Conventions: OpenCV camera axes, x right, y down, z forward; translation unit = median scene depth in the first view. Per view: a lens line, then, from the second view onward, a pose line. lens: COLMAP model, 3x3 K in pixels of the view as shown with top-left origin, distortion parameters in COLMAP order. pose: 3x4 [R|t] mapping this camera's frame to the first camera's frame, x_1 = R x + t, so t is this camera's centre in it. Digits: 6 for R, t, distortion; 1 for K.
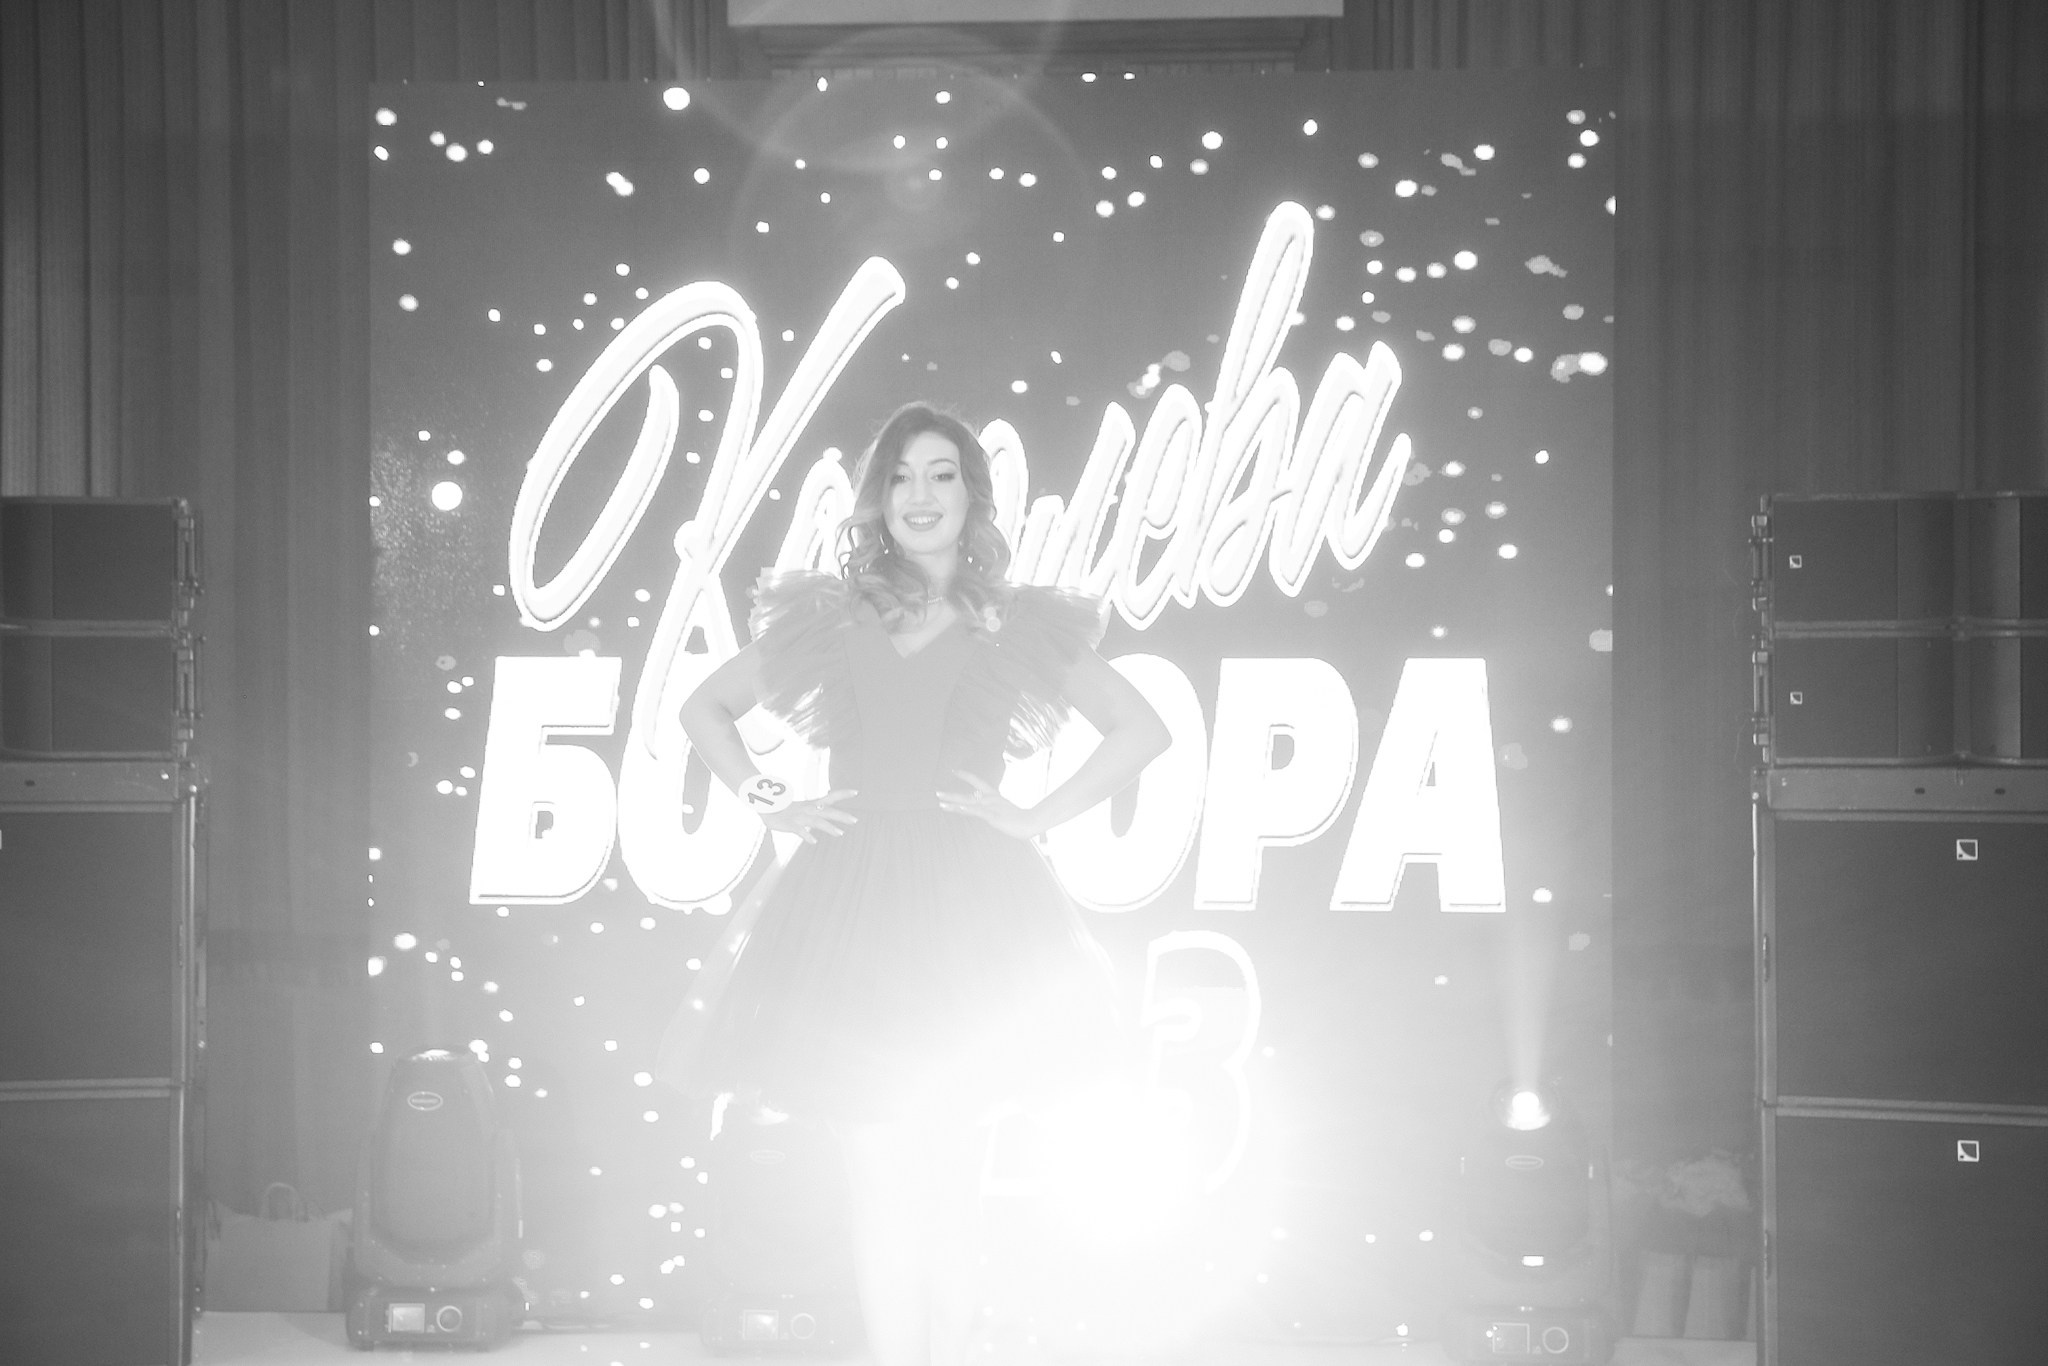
lens RADIAL K [[3999.8, 0, 1010.8], [0, 3999.8, 687.4], [0, 0, 1]] dist [0.260554, 0.000000]
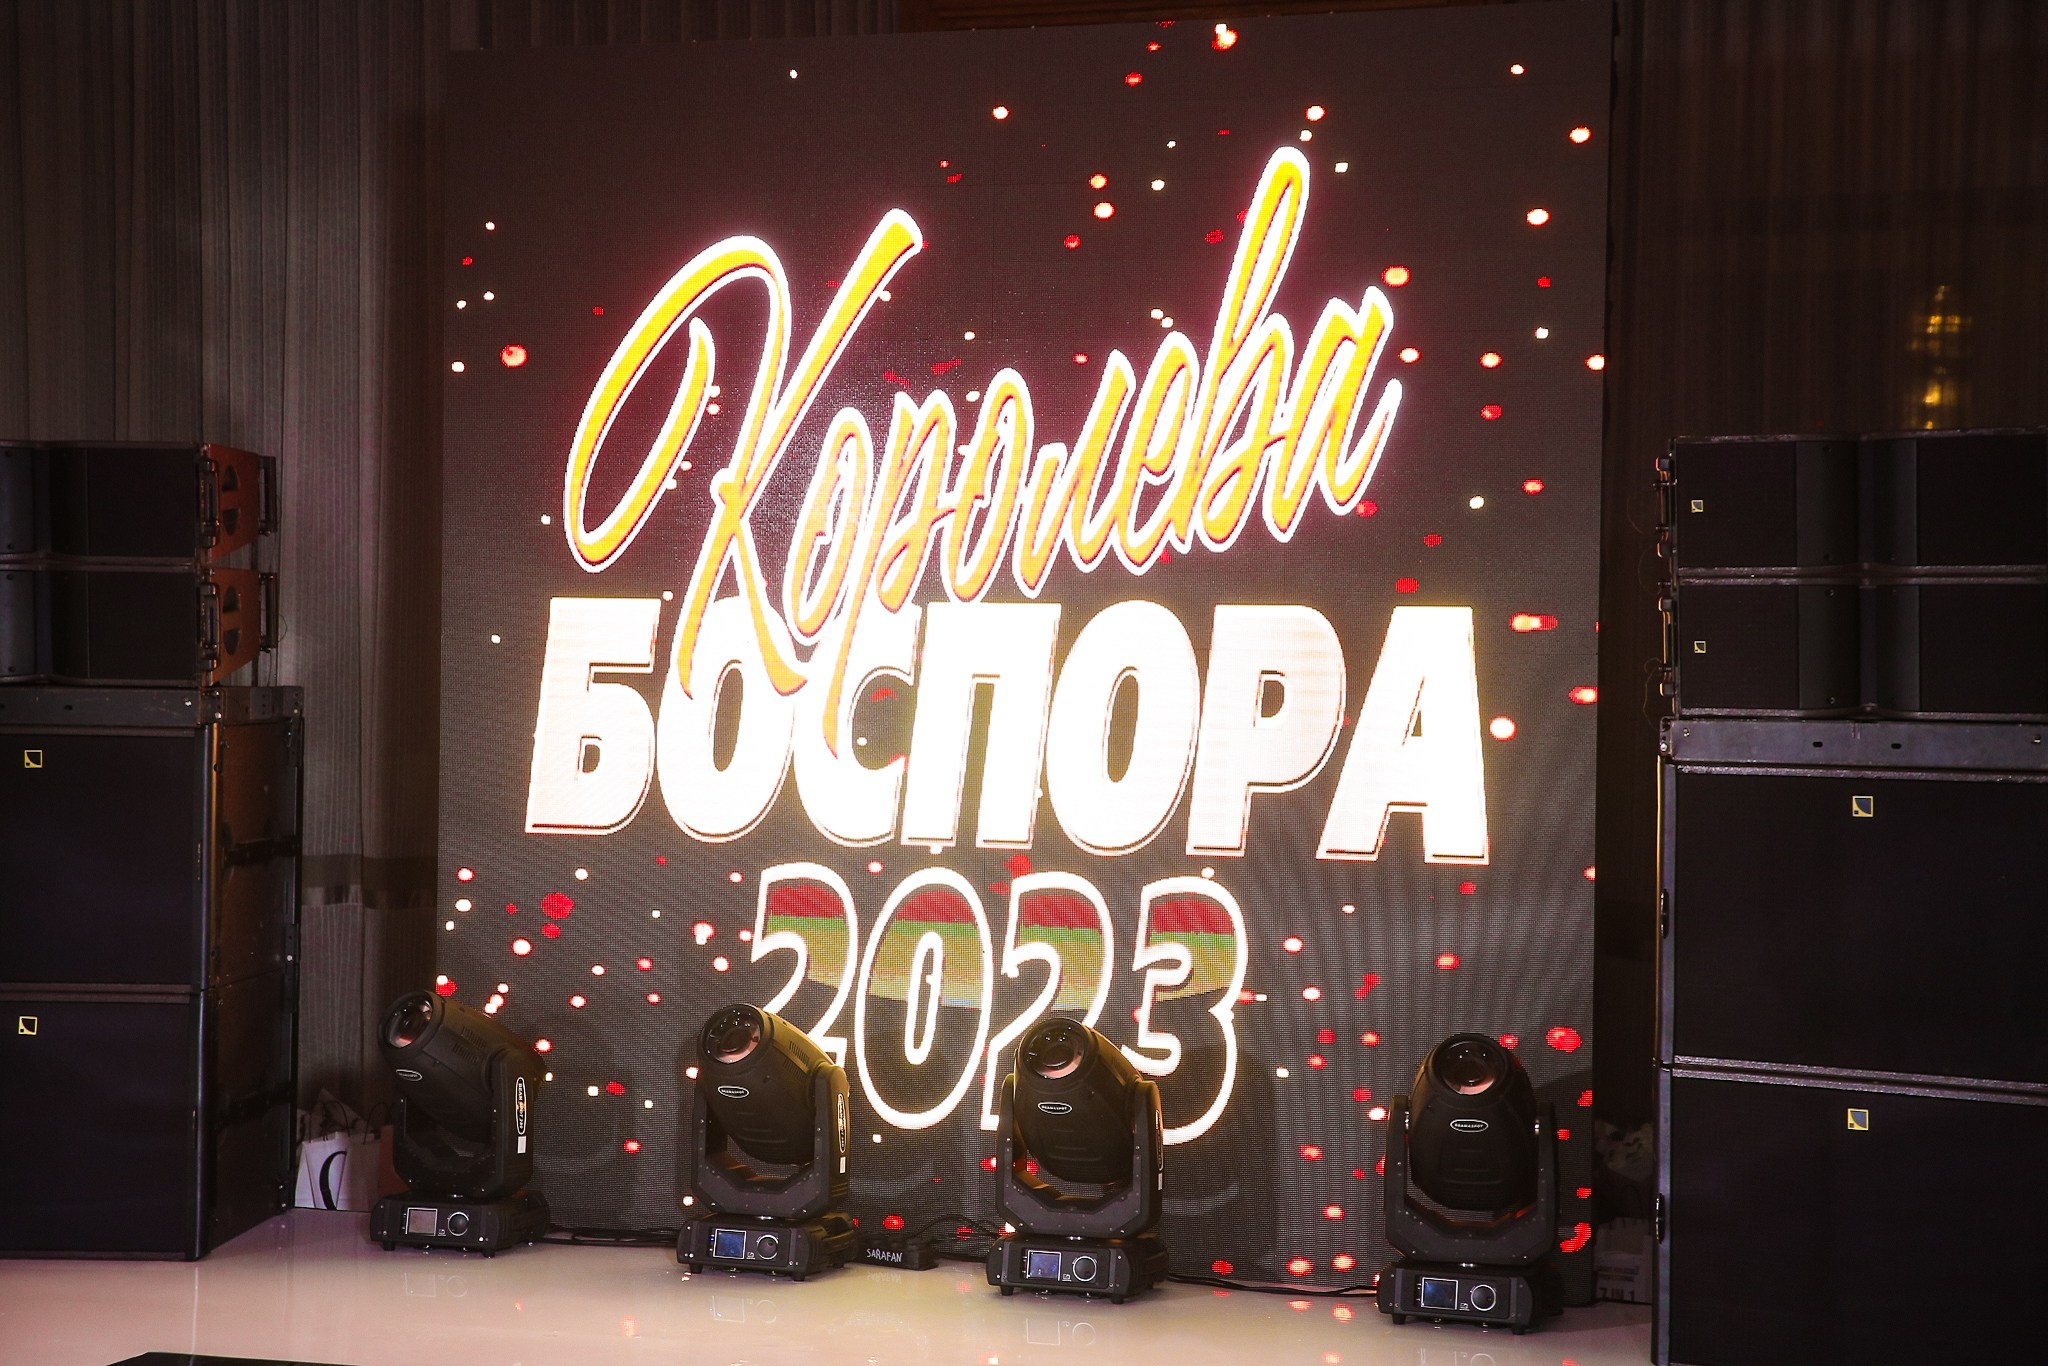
lens RADIAL K [[3999.8, 0, 1033.0], [0, 3999.8, 667.0], [0, 0, 1]] dist [0.260554, 0.000000]
pose [[0.968182, 0.012945, -0.249913, 0.259232], [-0.012827, 0.999916, 0.002100, 0.006861], [0.249919, 0.001173, 0.968266, 0.020302]]
